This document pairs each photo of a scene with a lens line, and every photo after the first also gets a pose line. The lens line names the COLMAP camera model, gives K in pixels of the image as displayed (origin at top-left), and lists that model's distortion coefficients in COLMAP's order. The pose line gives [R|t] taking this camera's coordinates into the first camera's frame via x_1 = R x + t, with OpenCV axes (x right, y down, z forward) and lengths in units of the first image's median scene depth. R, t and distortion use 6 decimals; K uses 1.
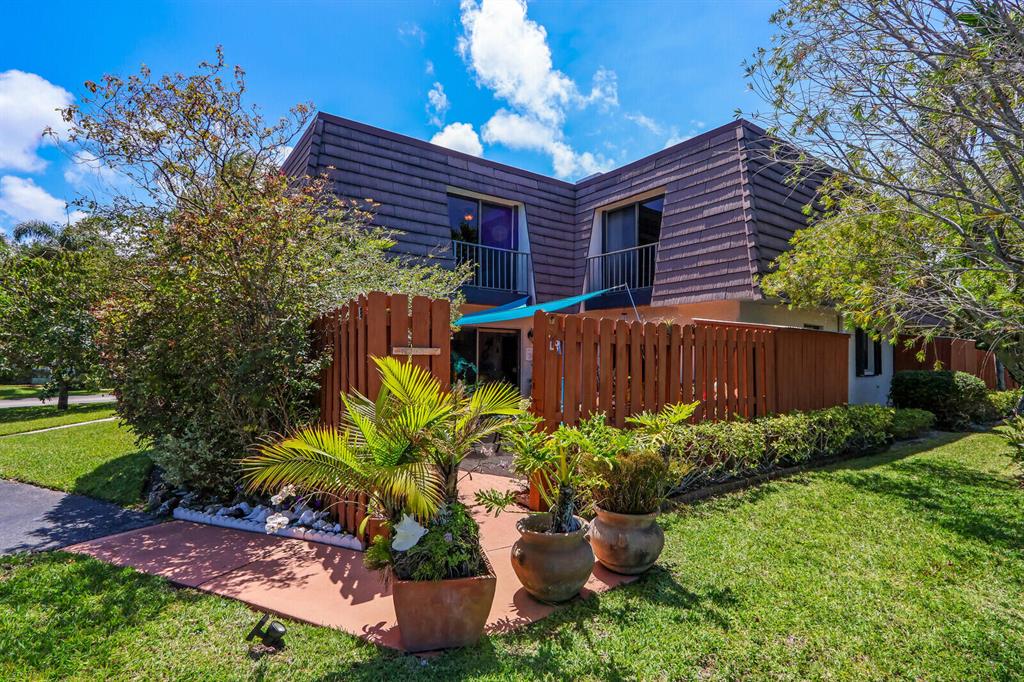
lens RADIAL K [[499.0, 0, 512.3], [0, 499.0, 348.0], [0, 0, 1]] dist [-0.004686, -0.003565]
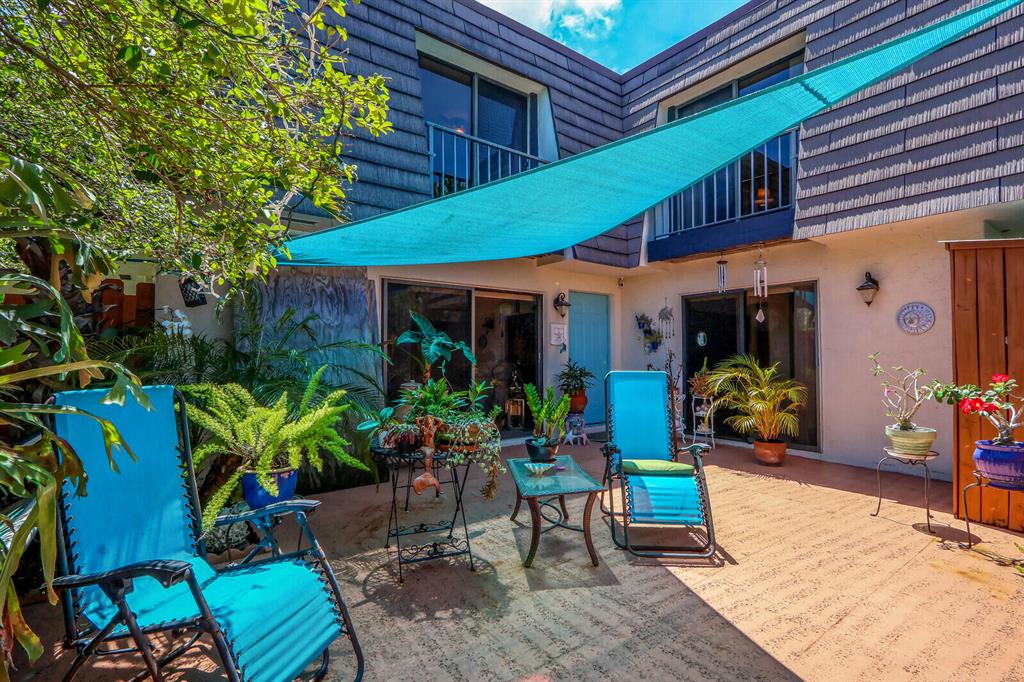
lens RADIAL K [[476.6, 0, 508.5], [0, 476.6, 346.8], [0, 0, 1]] dist [-0.005435, -0.001254]
pose [[0.999965, -0.007704, 0.003165, -0.029138], [0.007676, 0.999930, 0.009002, 0.023690], [-0.003234, -0.008977, 0.999954, 0.419767]]
